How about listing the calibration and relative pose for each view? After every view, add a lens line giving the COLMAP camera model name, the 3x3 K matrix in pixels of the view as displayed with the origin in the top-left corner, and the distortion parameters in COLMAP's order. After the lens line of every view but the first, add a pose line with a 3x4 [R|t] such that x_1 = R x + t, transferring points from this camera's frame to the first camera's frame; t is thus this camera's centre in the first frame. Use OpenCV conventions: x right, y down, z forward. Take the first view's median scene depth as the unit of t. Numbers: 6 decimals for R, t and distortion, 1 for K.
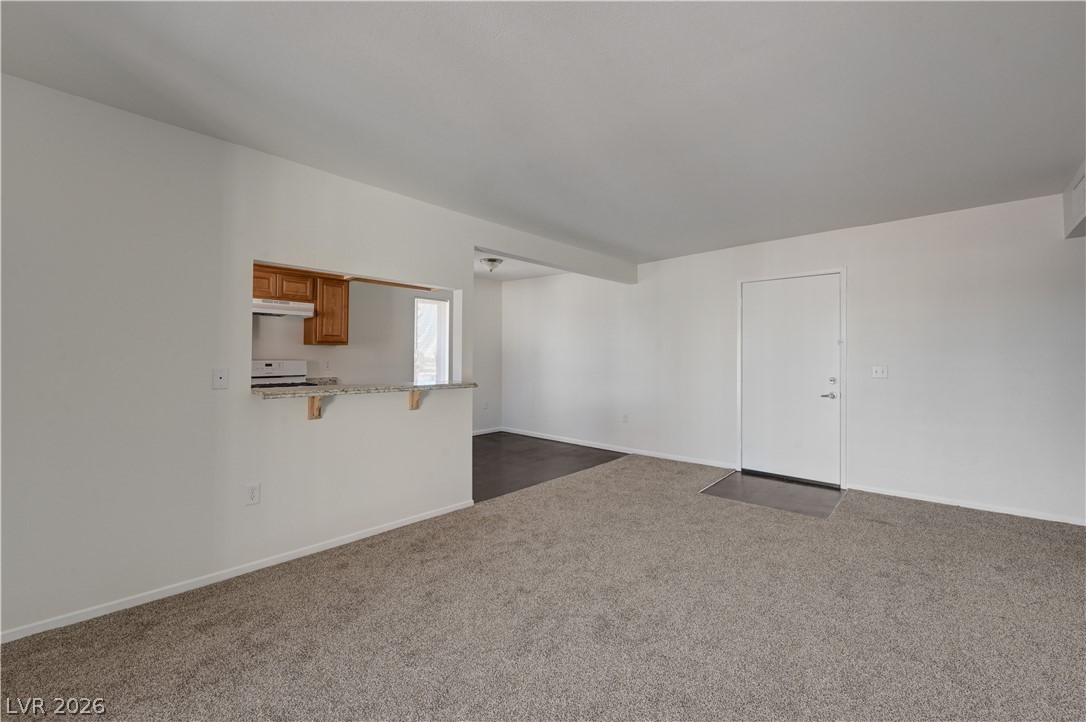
lens RADIAL K [[447.5, 0, 545.8], [0, 447.5, 352.6], [0, 0, 1]] dist [-0.001266, -0.000306]
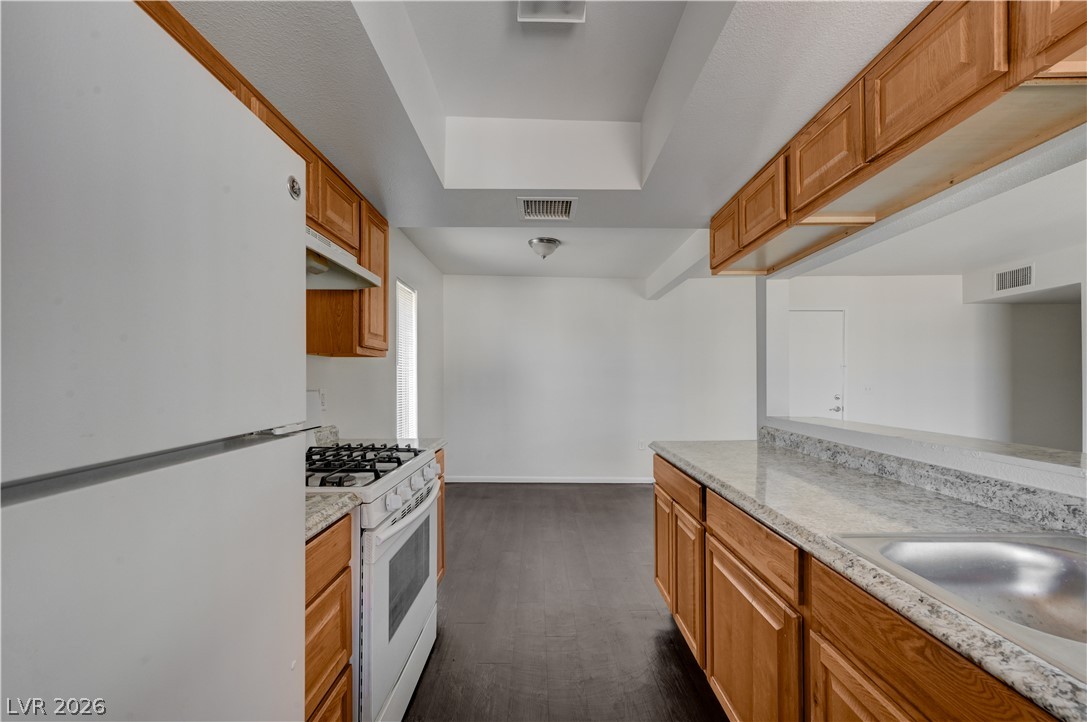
lens RADIAL K [[426.9, 0, 545.5], [0, 426.9, 377.6], [0, 0, 1]] dist [-0.000206, 0.002557]
pose [[0.742530, -0.002867, 0.669807, -0.759527], [-0.000622, 0.999987, 0.004970, 0.003364], [-0.669813, -0.004107, 0.742519, 0.665165]]
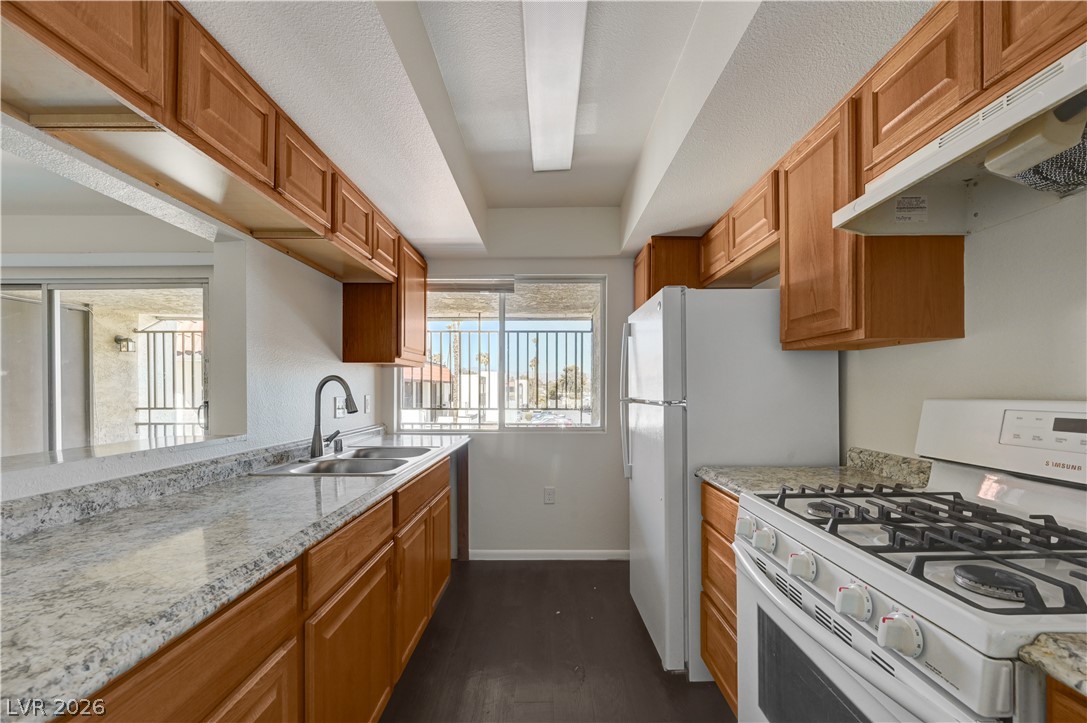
lens RADIAL K [[440.9, 0, 547.8], [0, 440.9, 389.1], [0, 0, 1]] dist [-0.001303, -0.000093]
pose [[-0.746048, -0.002176, -0.665888, -0.352561], [0.002504, 0.999978, -0.006074, 0.013797], [0.665887, -0.006199, -0.746027, 1.103811]]
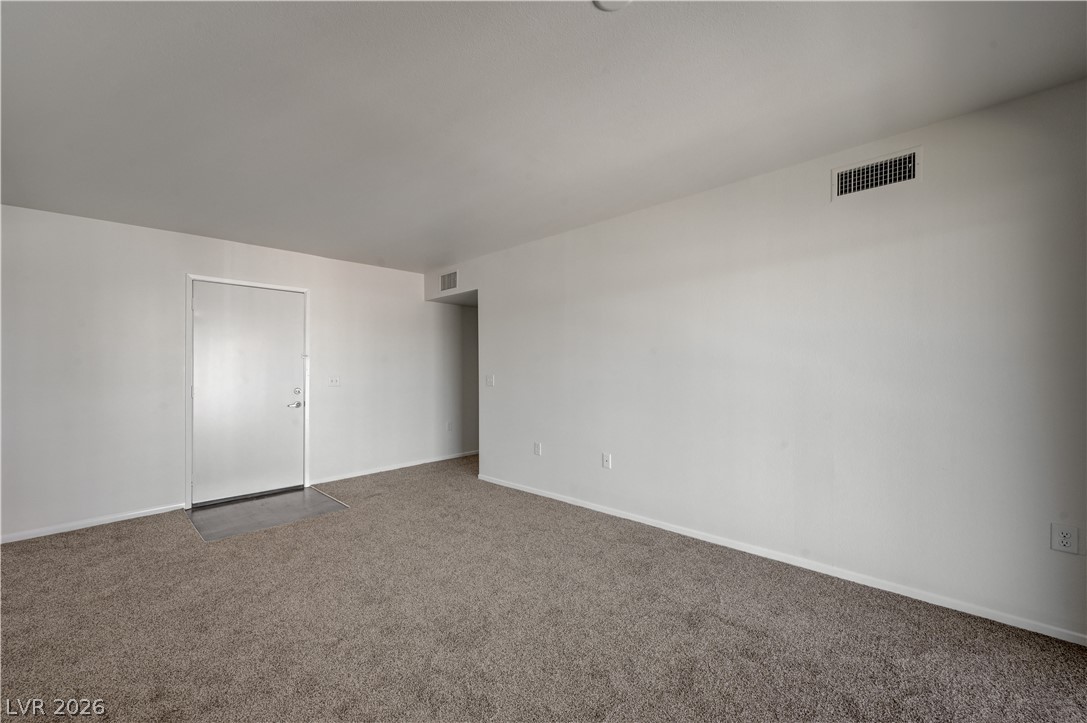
lens RADIAL K [[431.8, 0, 543.0], [0, 431.8, 362.4], [0, 0, 1]] dist [0.000747, 0.000605]
pose [[0.028262, 0.011784, 0.999531, -0.394860], [-0.000469, 0.999931, -0.011775, 0.005508], [-0.999600, -0.000136, 0.028265, 0.376125]]
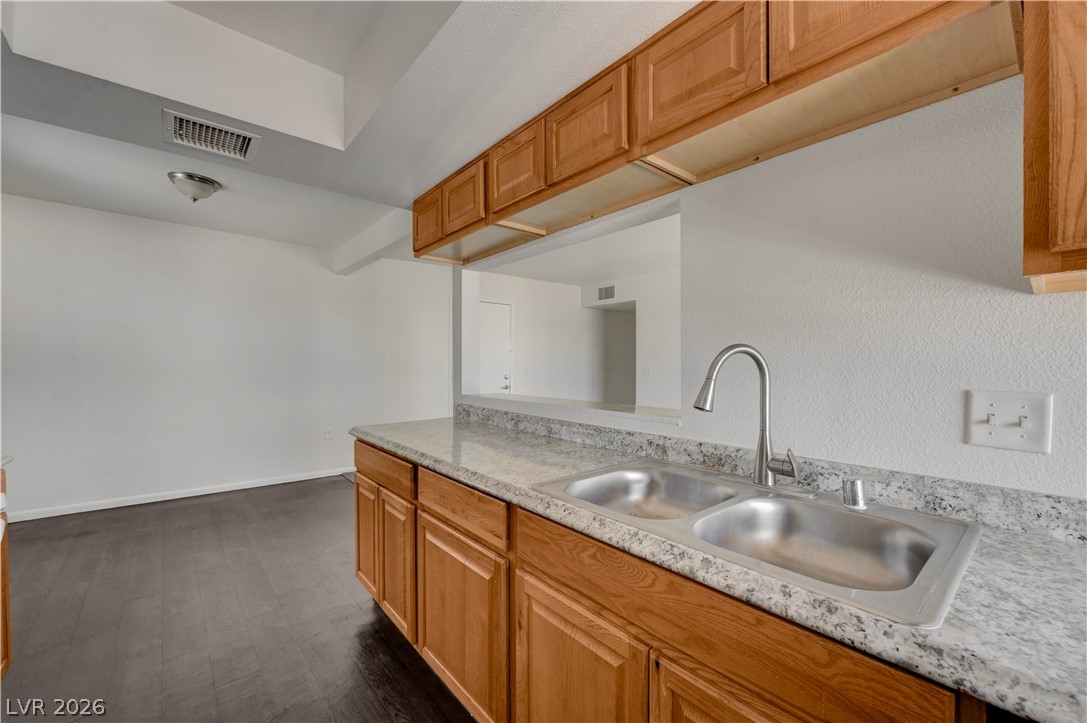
lens RADIAL K [[435.4, 0, 541.8], [0, 435.4, 366.5], [0, 0, 1]] dist [-0.007656, -0.000097]
pose [[0.139867, -0.012883, 0.990087, -0.770667], [-0.008149, 0.999867, 0.014162, 0.006592], [-0.990137, -0.010049, 0.139743, 0.685616]]
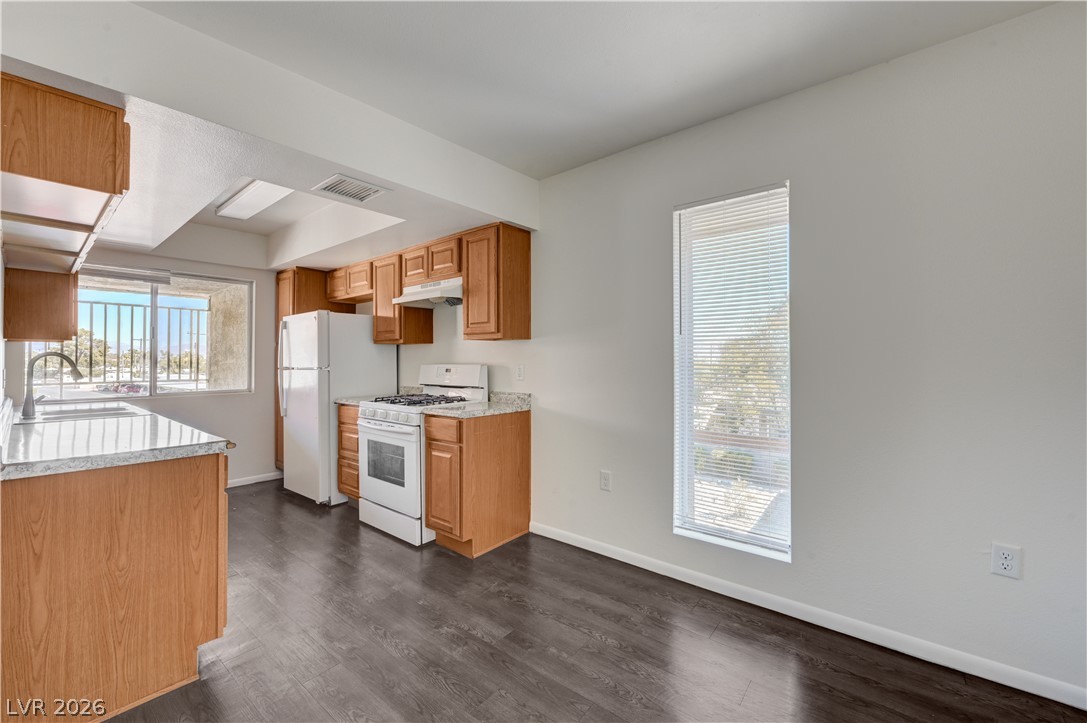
lens RADIAL K [[449.9, 0, 540.3], [0, 449.9, 351.7], [0, 0, 1]] dist [0.008182, 0.000043]
pose [[0.023105, -0.021691, -0.999498, 0.149761], [0.009733, 0.999722, -0.021471, 0.015744], [0.999686, -0.009232, 0.023309, 1.265474]]
